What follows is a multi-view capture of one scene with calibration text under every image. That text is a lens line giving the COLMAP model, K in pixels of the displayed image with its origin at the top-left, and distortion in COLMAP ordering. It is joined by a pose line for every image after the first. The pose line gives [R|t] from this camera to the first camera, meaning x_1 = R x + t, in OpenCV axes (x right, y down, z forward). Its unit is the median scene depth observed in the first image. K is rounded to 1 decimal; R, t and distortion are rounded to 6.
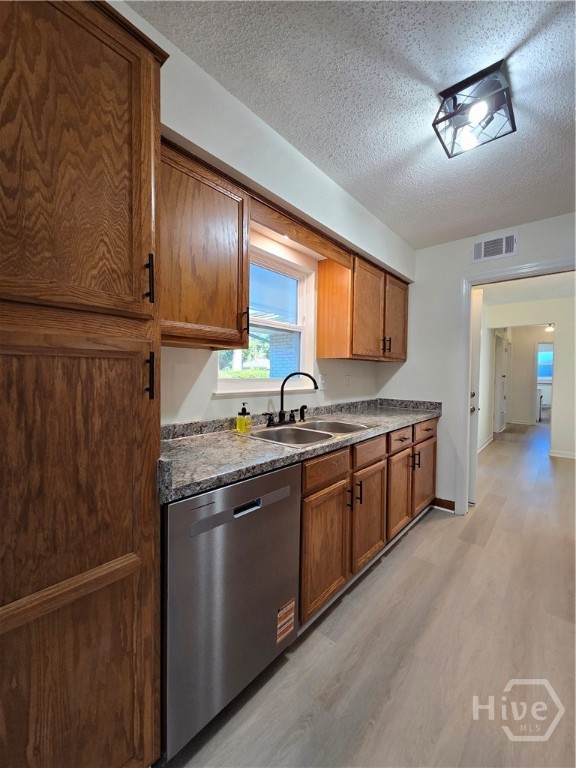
lens RADIAL K [[310.9, 0, 296.8], [0, 310.9, 380.5], [0, 0, 1]] dist [-0.000309, 0.000056]
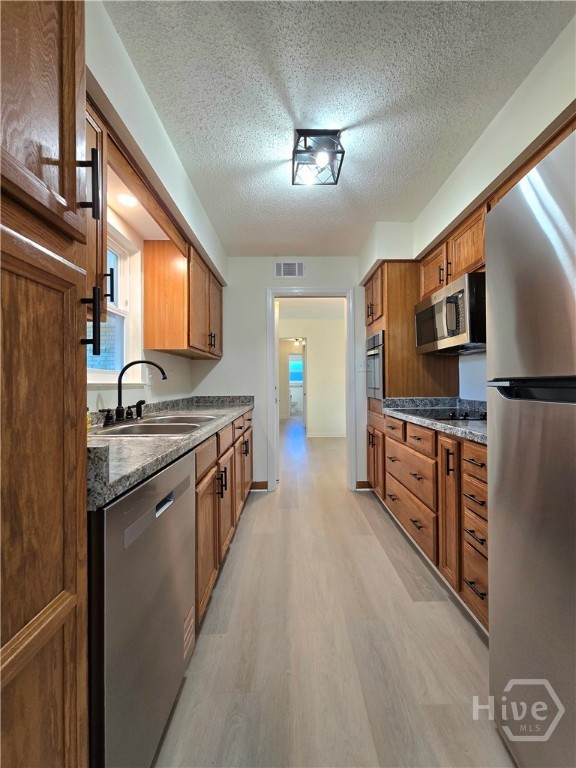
lens RADIAL K [[312.0, 0, 290.4], [0, 312.0, 381.6], [0, 0, 1]] dist [0.000299, 0.000192]
pose [[0.755487, -0.012515, 0.655045, -0.243047], [0.032034, 0.999327, -0.017854, 0.059400], [-0.654381, 0.034472, 0.755379, 0.075792]]
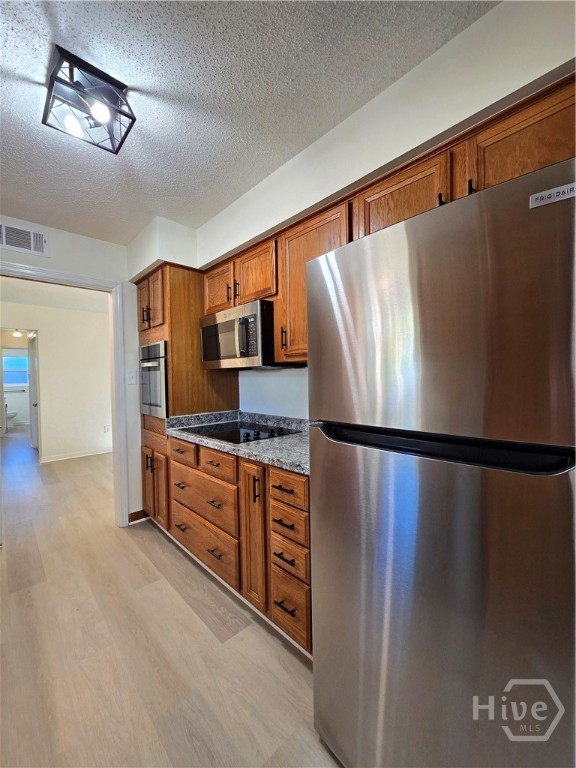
lens RADIAL K [[314.8, 0, 286.3], [0, 314.8, 379.8], [0, 0, 1]] dist [0.000589, 0.000536]
pose [[0.111093, -0.027096, 0.993441, -0.207832], [0.046857, 0.998659, 0.021999, -0.019845], [-0.992705, 0.044105, 0.112213, 0.219117]]
